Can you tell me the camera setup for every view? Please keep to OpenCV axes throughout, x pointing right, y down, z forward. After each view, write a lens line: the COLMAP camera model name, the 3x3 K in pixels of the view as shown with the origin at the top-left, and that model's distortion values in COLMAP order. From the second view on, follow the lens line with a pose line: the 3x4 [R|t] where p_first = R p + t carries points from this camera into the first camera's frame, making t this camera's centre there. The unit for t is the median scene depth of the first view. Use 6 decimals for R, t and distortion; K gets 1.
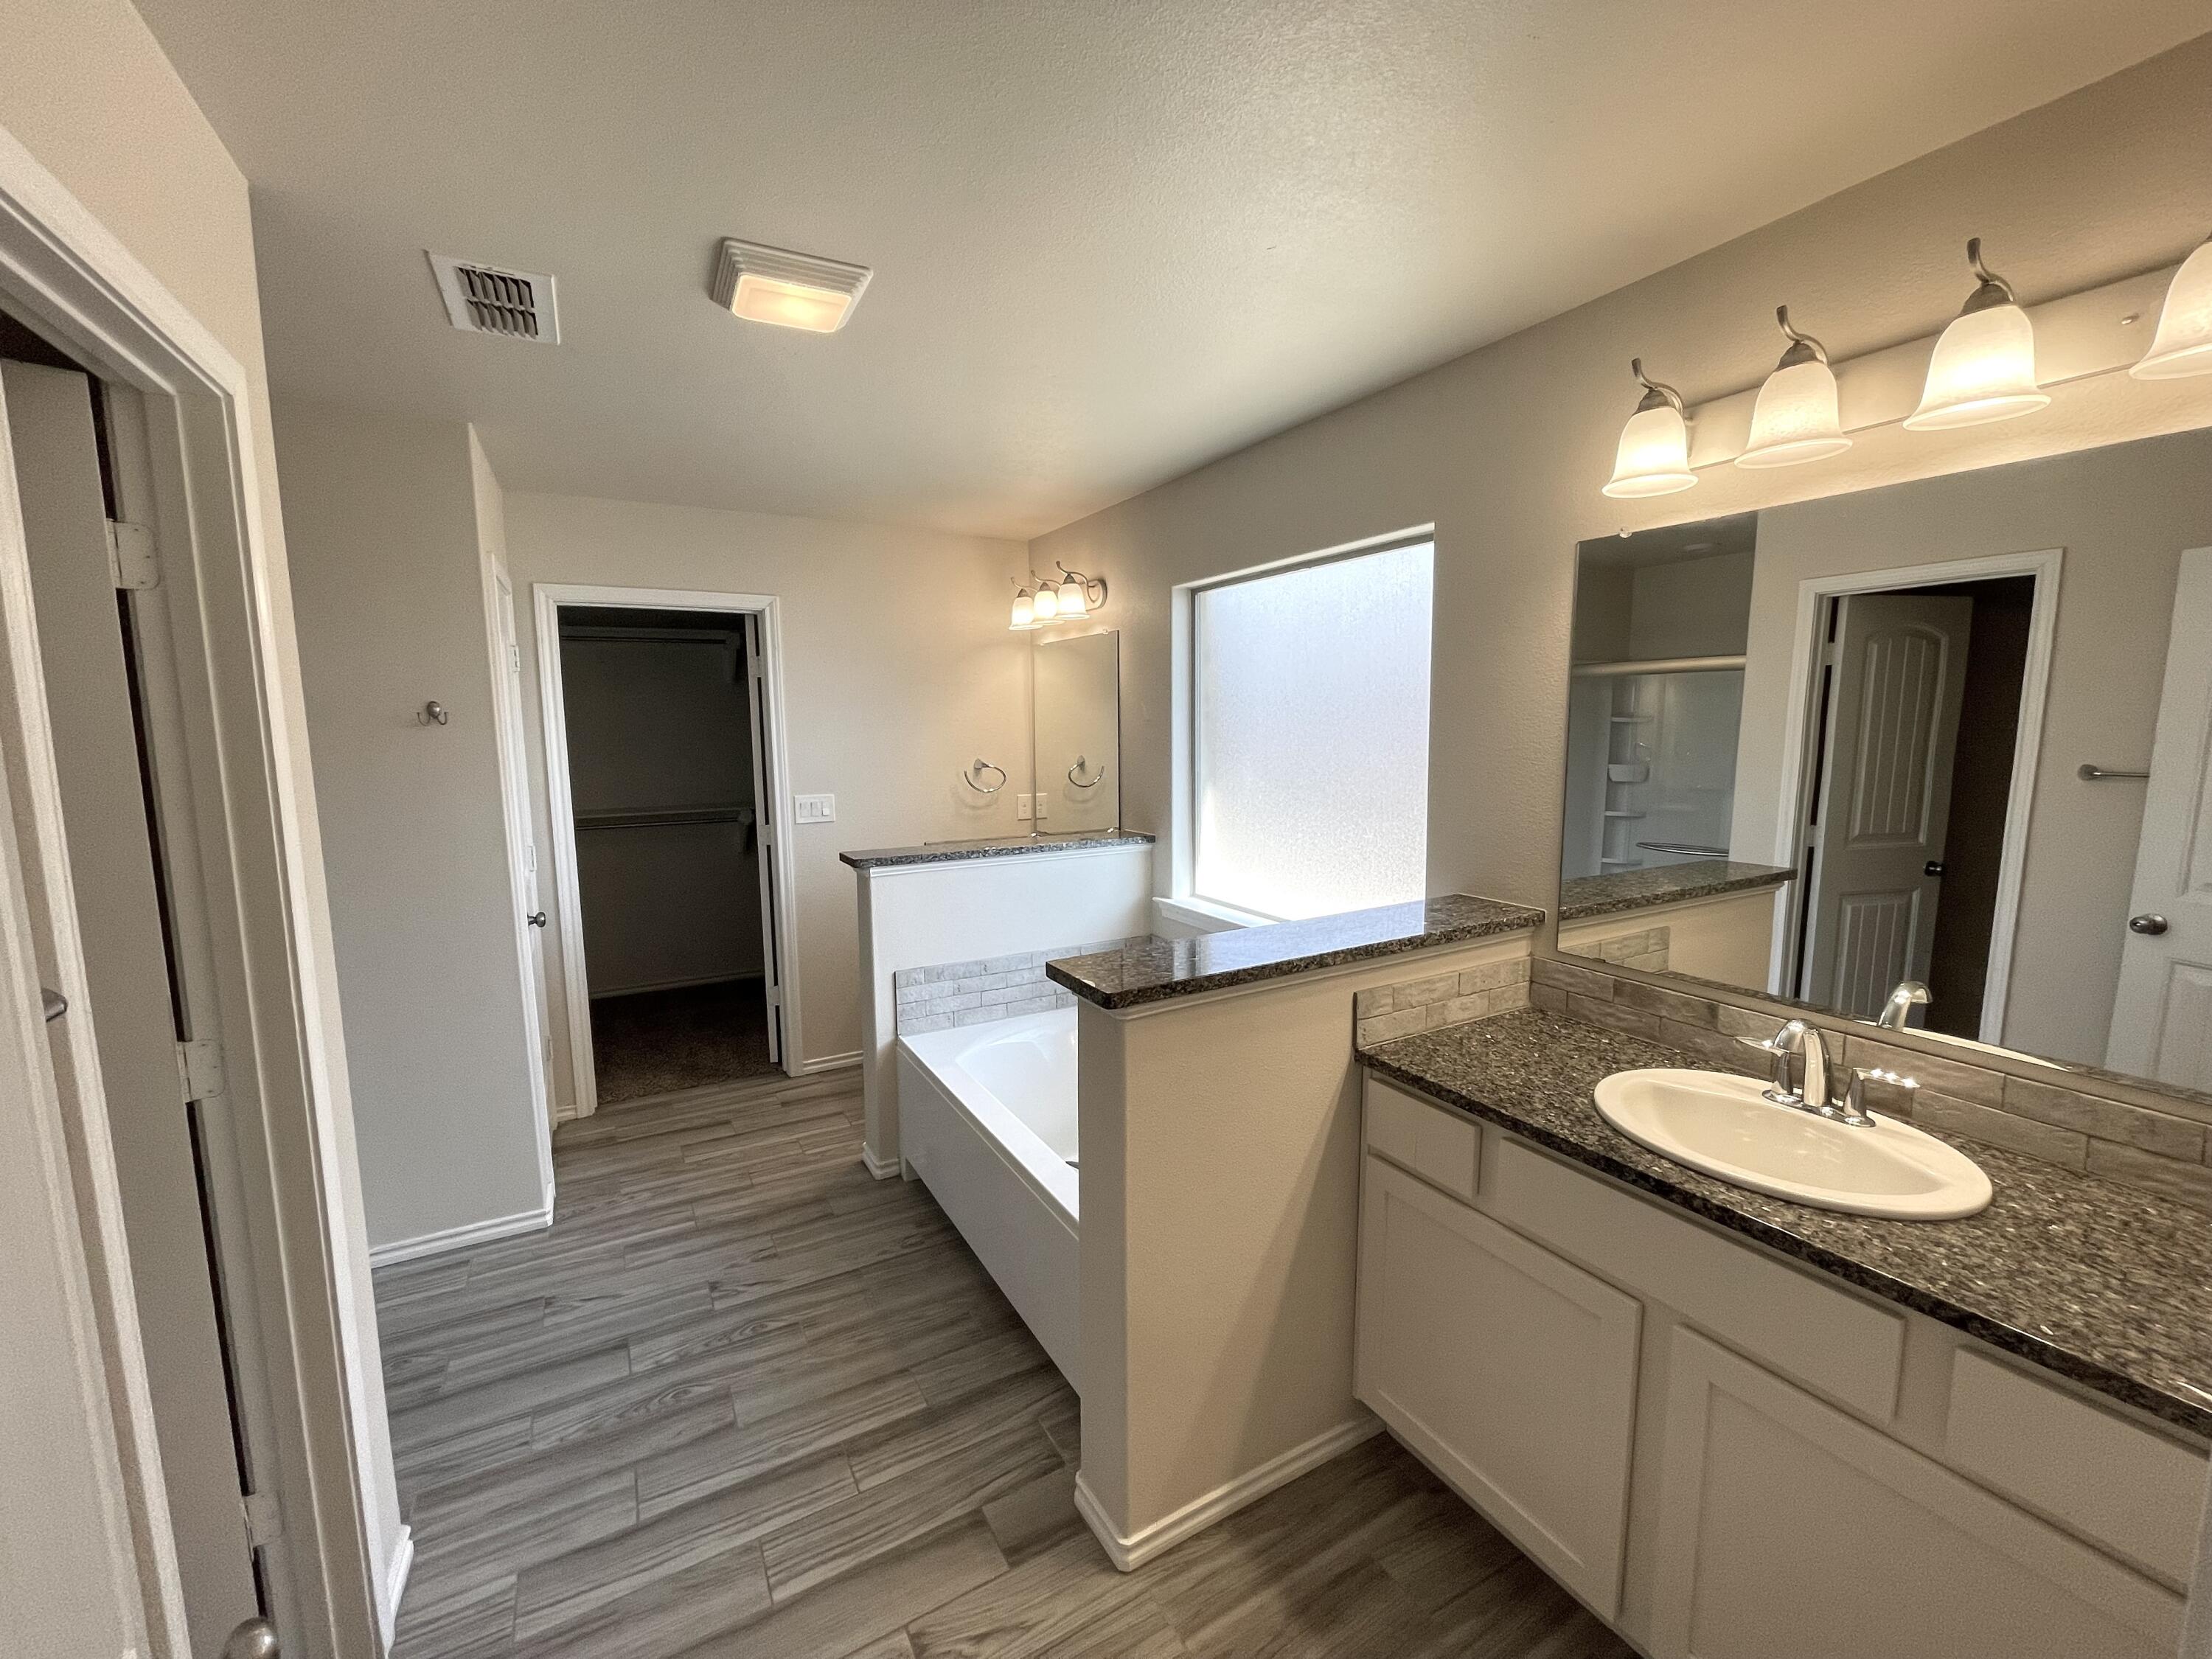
lens RADIAL K [[900.9, 0, 1112.3], [0, 900.9, 831.2], [0, 0, 1]] dist [0.002366, -0.001231]
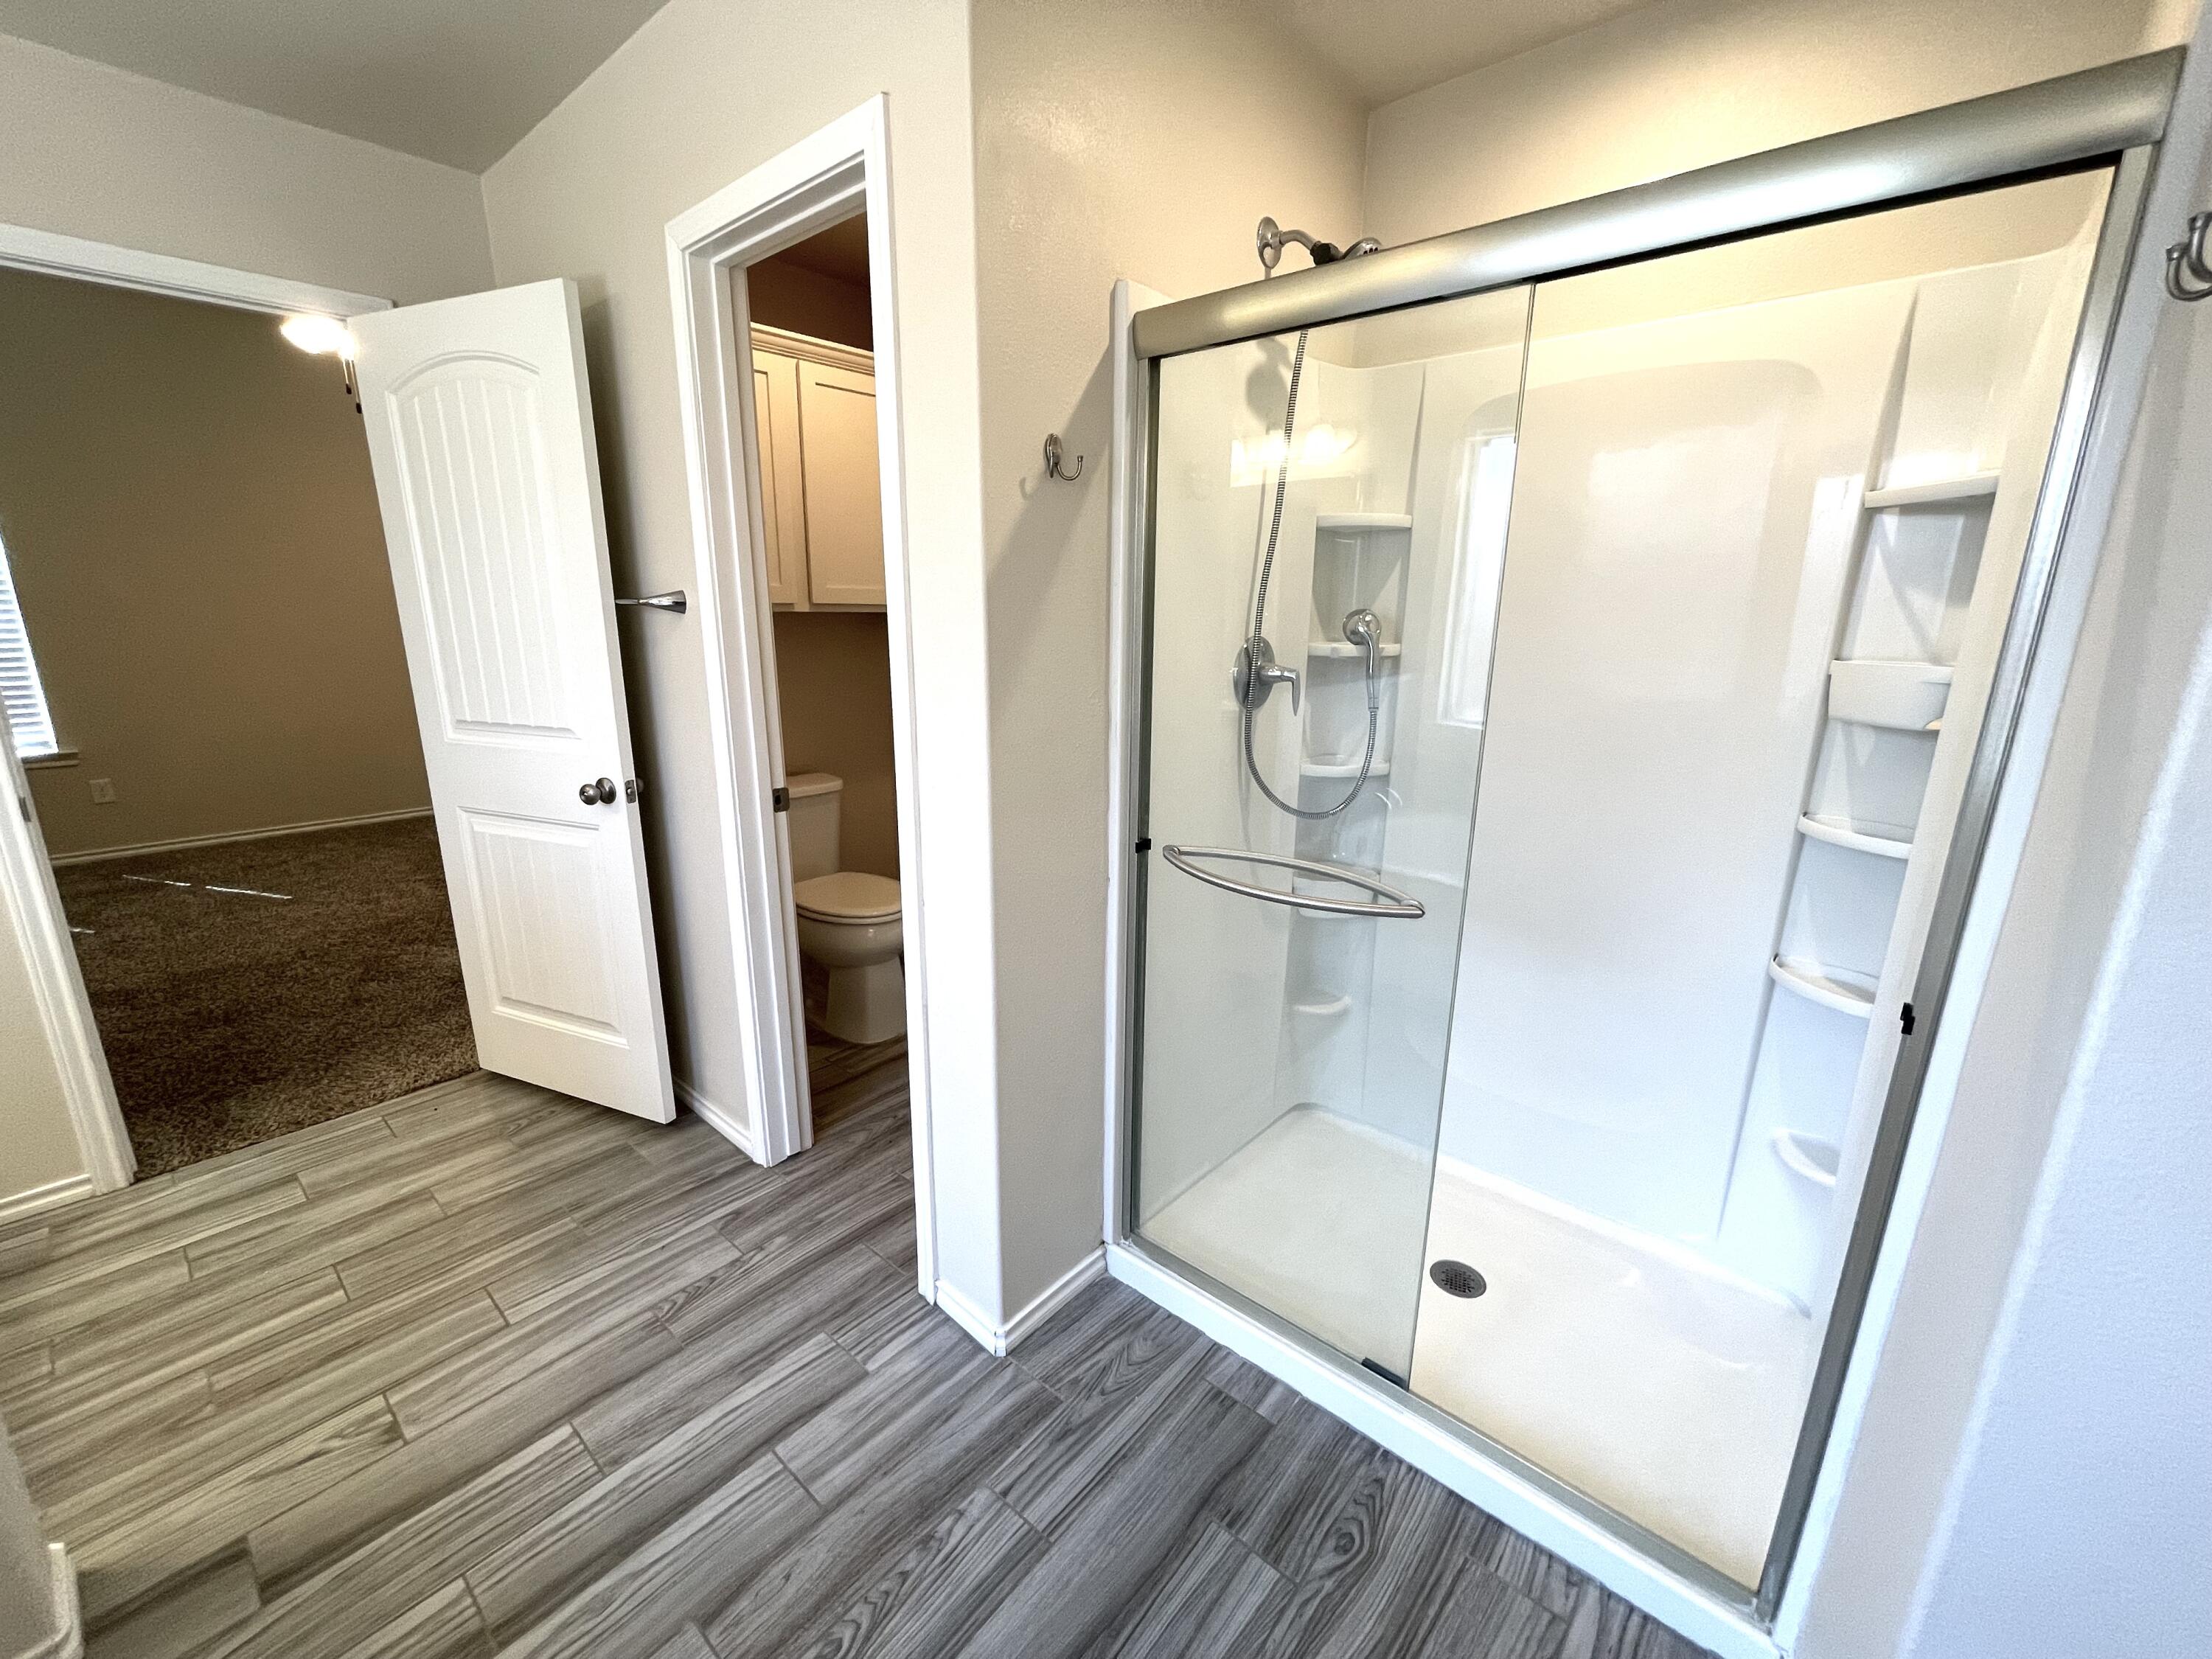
lens RADIAL K [[900.9, 0, 1101.3], [0, 900.9, 825.5], [0, 0, 1]] dist [0.002366, -0.001231]
pose [[-0.946236, 0.082494, -0.312781, -0.304955], [-0.037925, 0.931974, 0.360535, -0.046477], [0.321246, 0.353013, -0.878739, 0.827197]]
